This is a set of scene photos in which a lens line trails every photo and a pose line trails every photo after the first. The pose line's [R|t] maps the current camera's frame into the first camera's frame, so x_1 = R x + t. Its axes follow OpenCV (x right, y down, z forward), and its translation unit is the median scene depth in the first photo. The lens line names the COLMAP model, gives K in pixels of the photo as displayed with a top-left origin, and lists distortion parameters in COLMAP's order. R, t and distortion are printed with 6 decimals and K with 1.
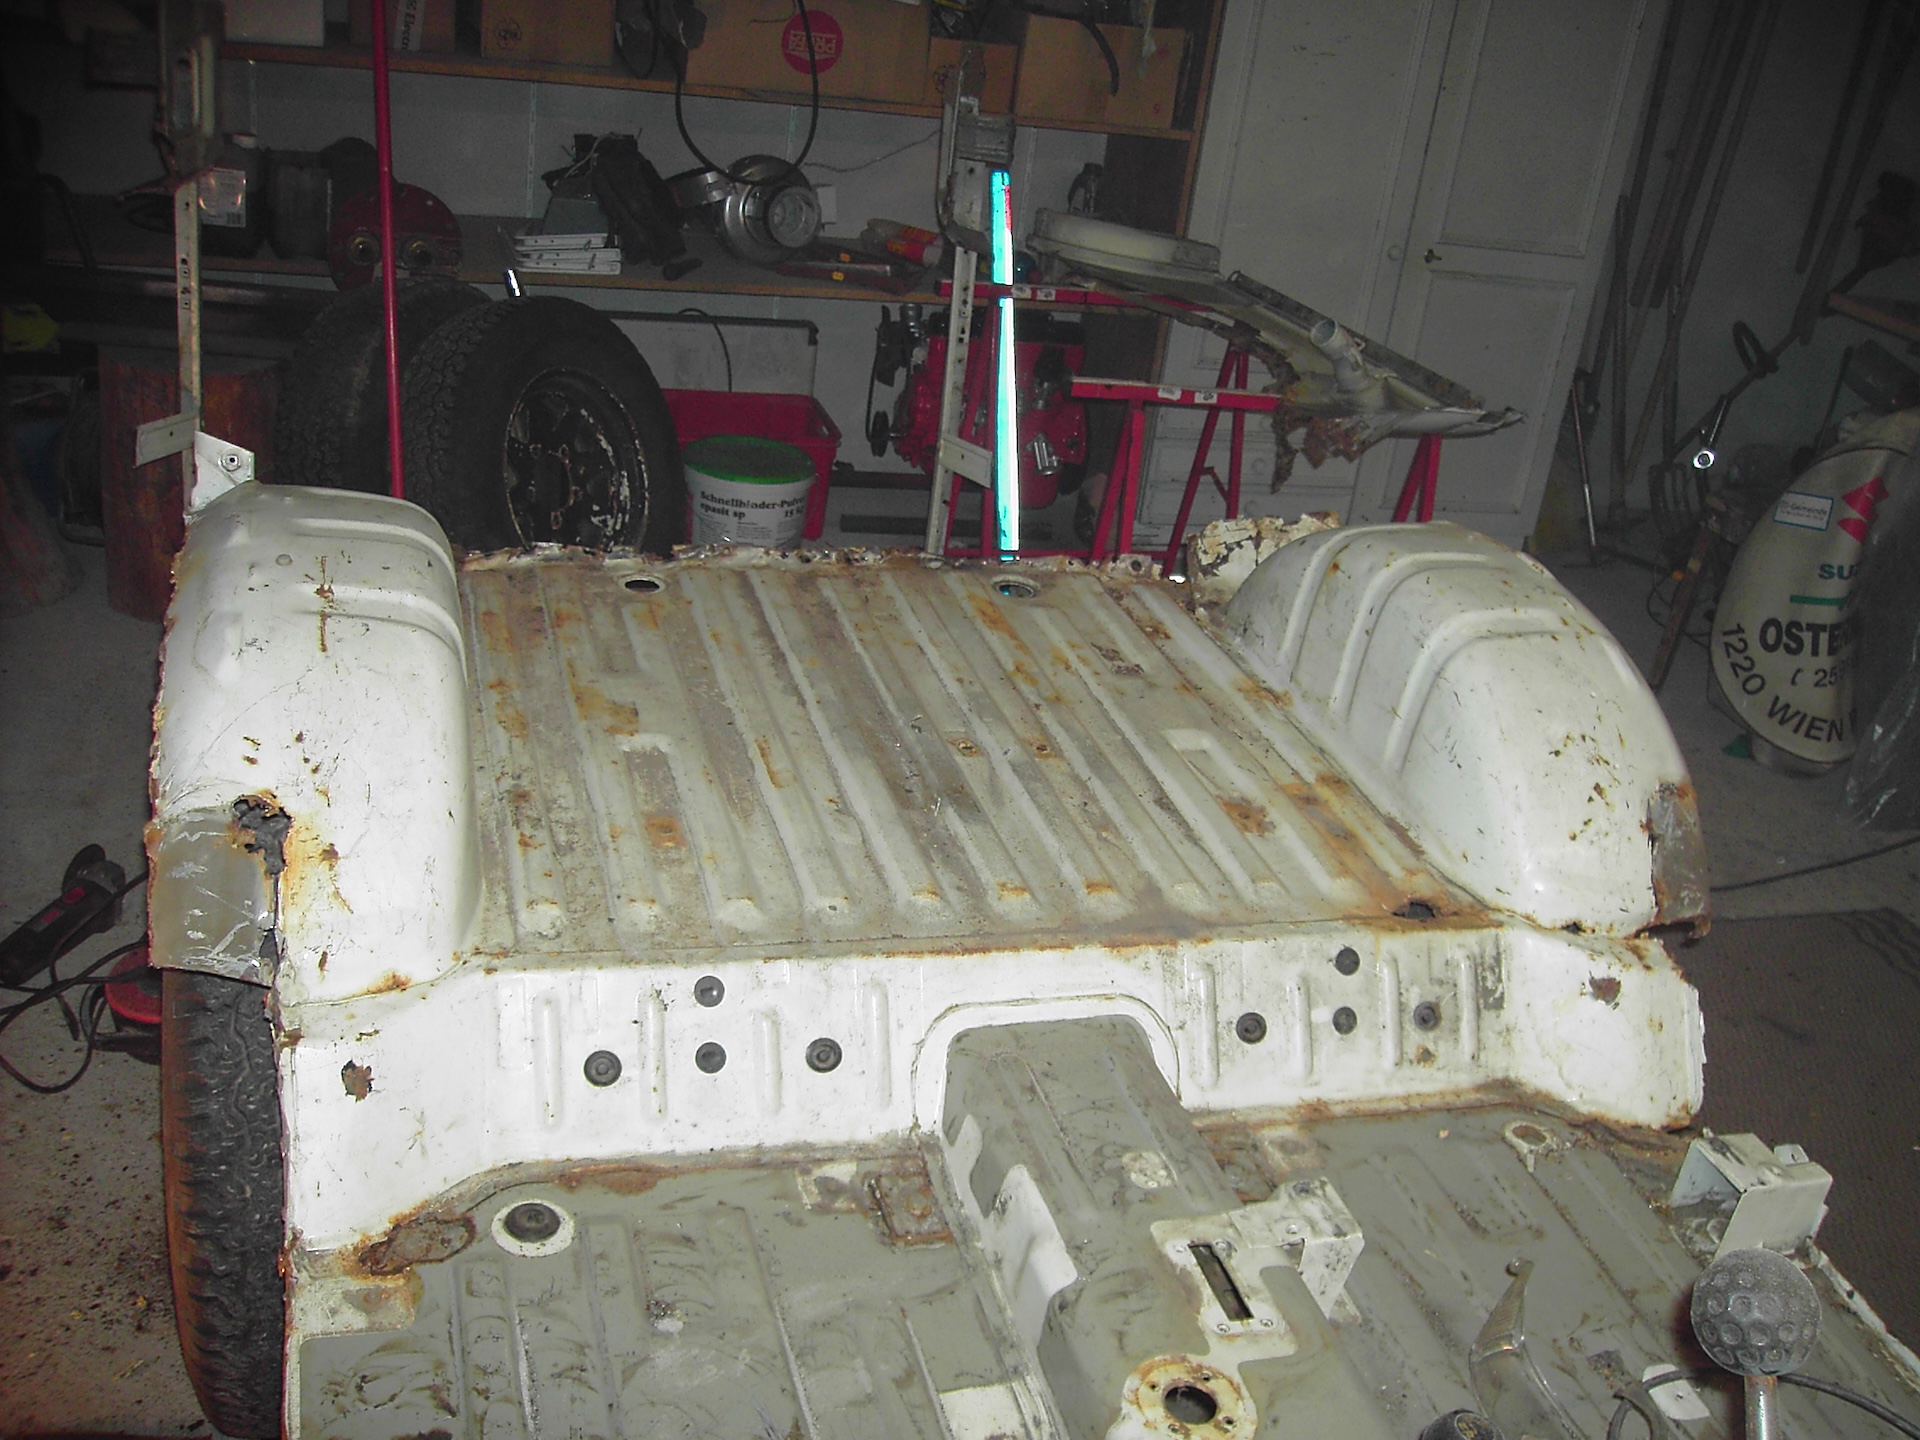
lens RADIAL K [[1857.7, 0, 985.4], [0, 1857.7, 833.5], [0, 0, 1]] dist [-0.165088, 0.140467]
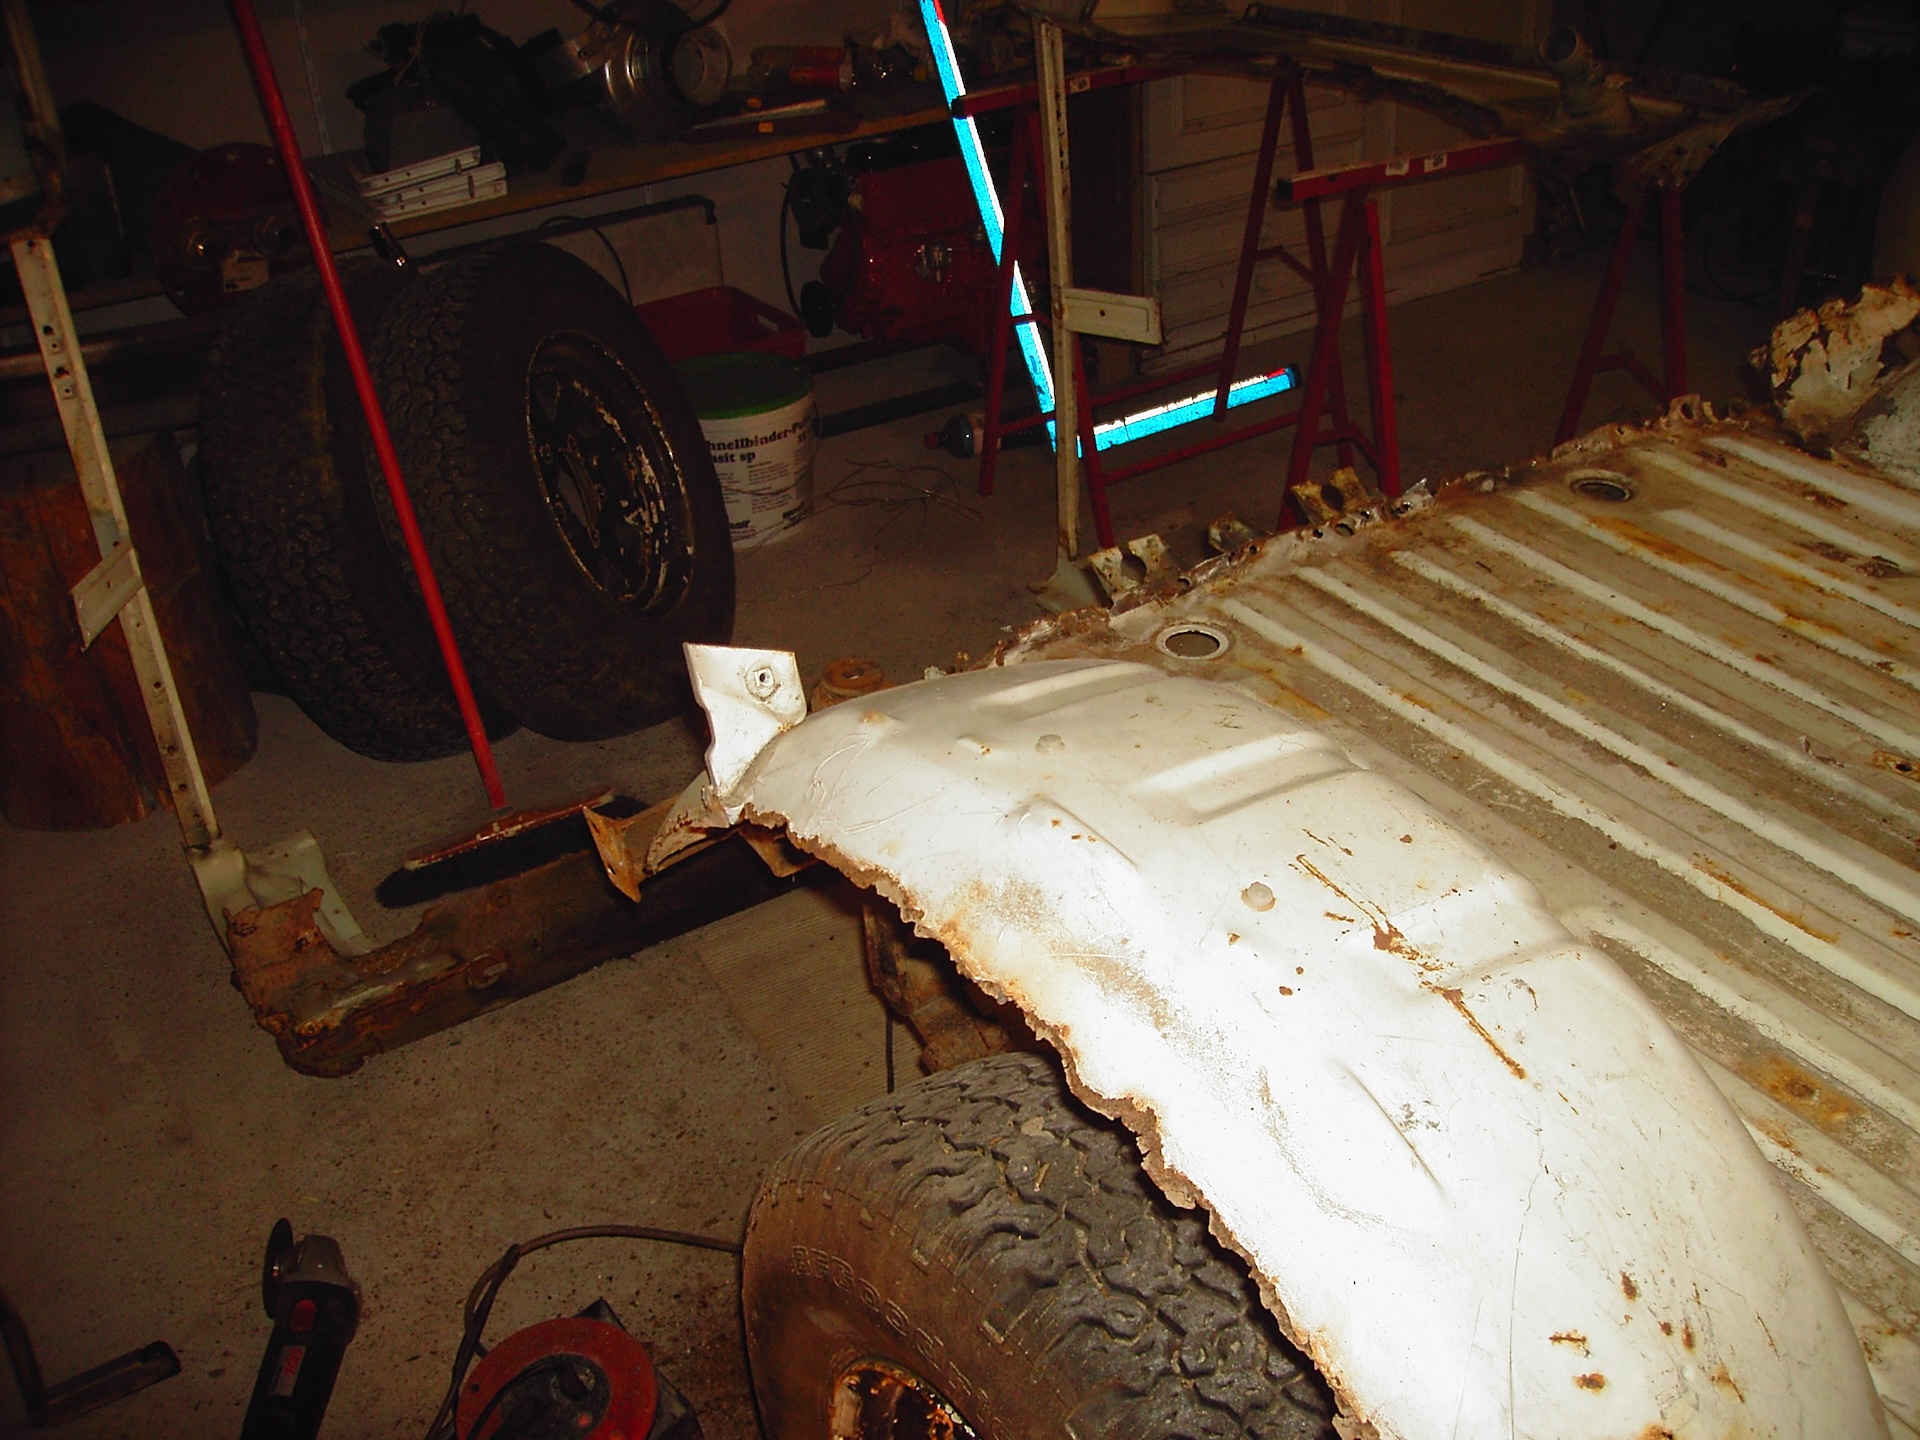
lens RADIAL K [[1872.2, 0, 966.5], [0, 1872.2, 779.1], [0, 0, 1]] dist [-0.161527, 0.117569]
pose [[0.944286, -0.296857, 0.142126, -0.274134], [0.284419, 0.953313, 0.101493, -0.132842], [-0.165620, -0.055415, 0.984632, 0.277236]]
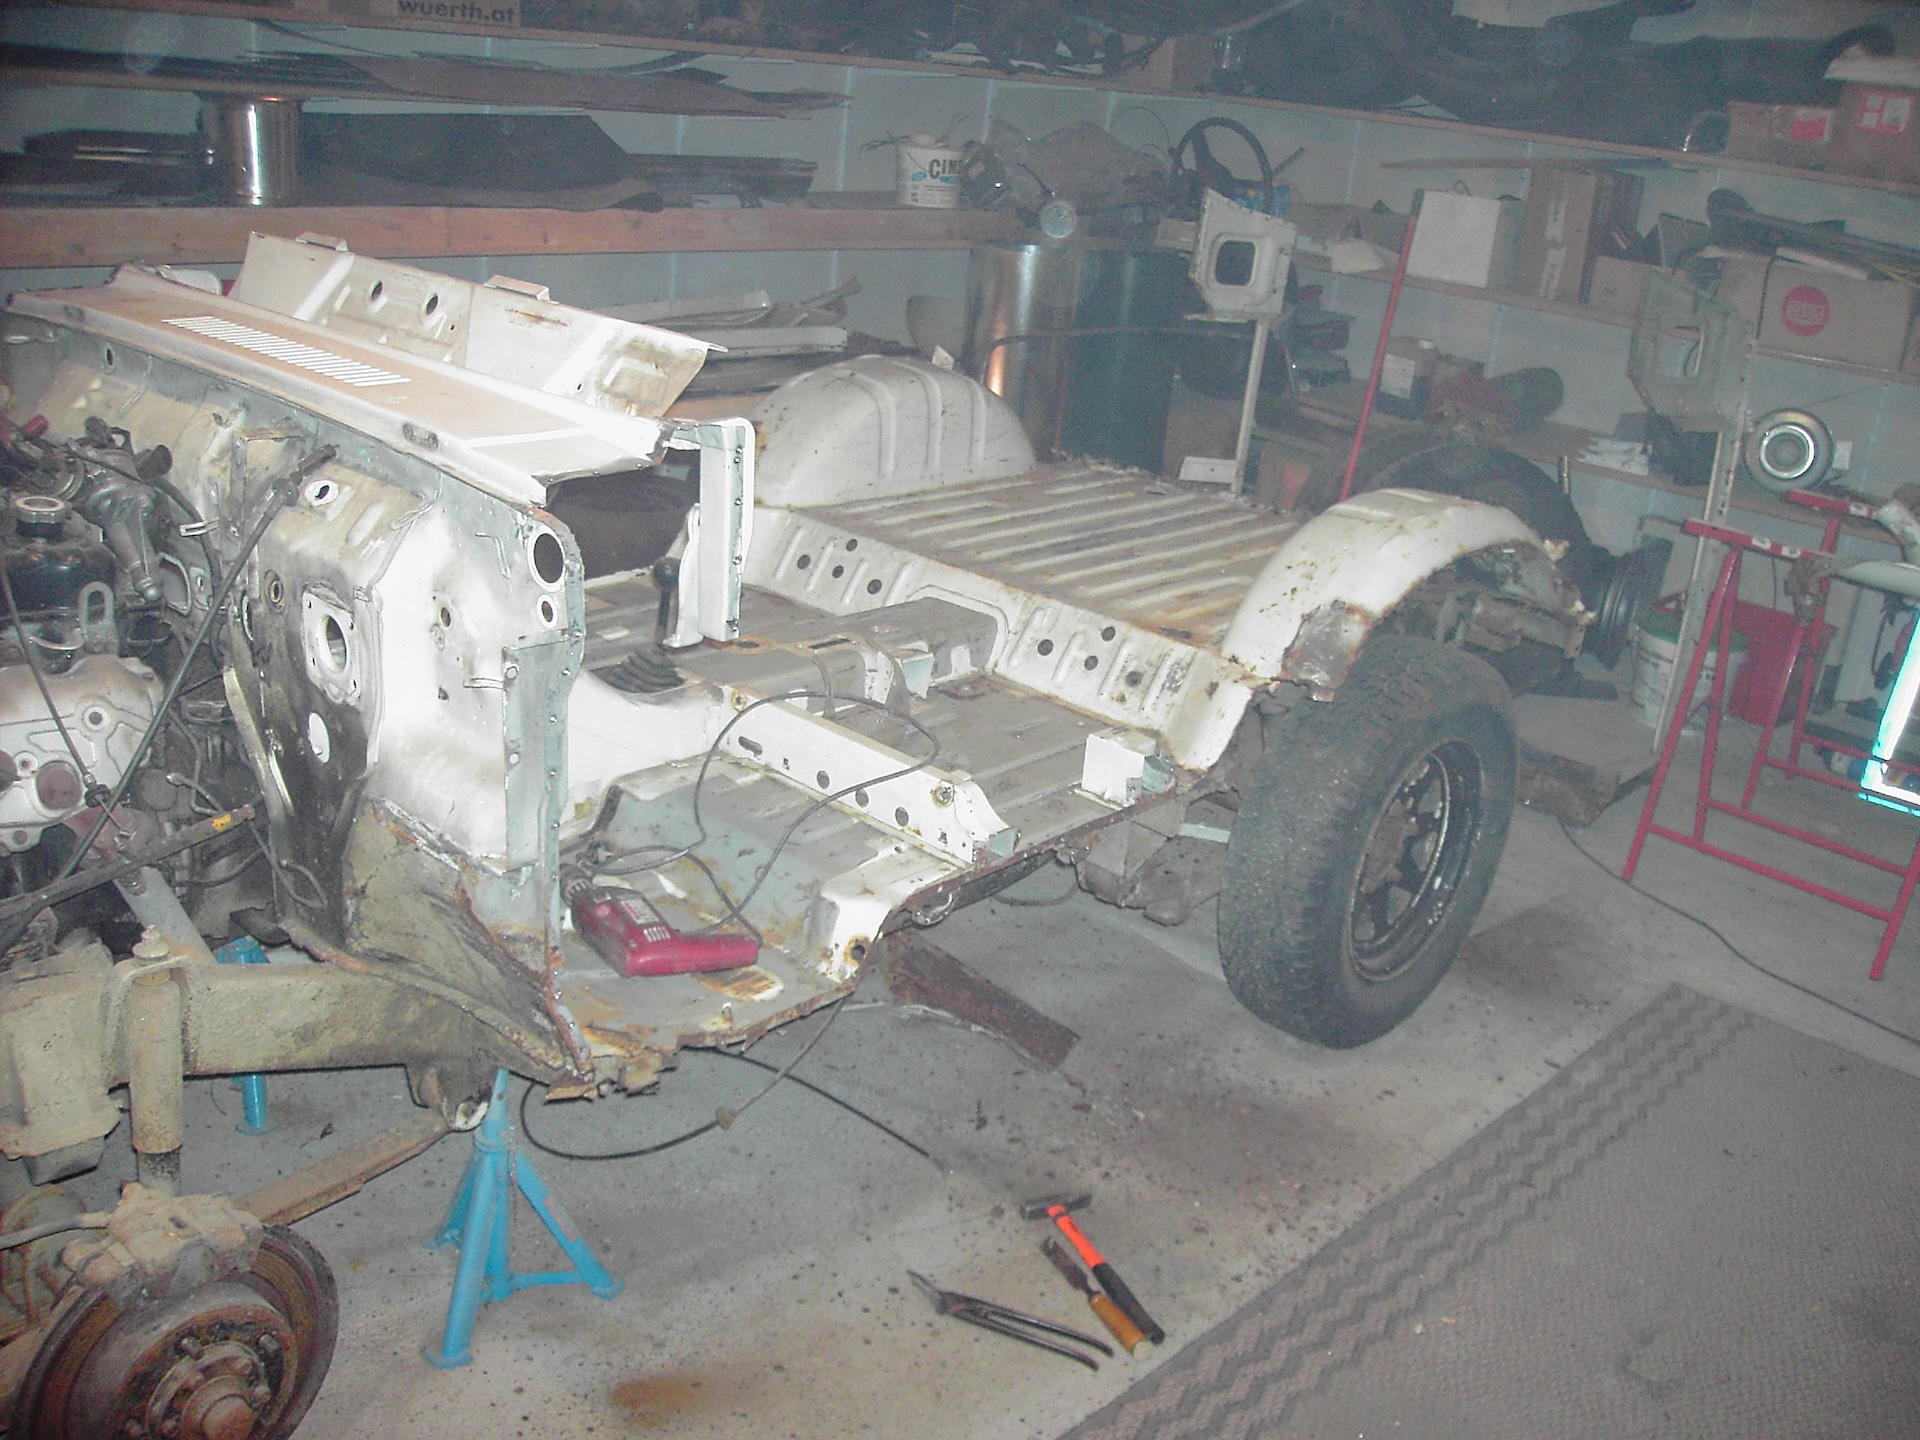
lens RADIAL K [[1857.7, 0, 985.4], [0, 1857.7, 833.5], [0, 0, 1]] dist [-0.165088, 0.140467]
pose [[0.519324, 0.252636, -0.816381, 0.924646], [-0.426878, 0.904271, 0.008285, 0.158029], [0.740323, 0.344192, 0.577454, -0.014577]]
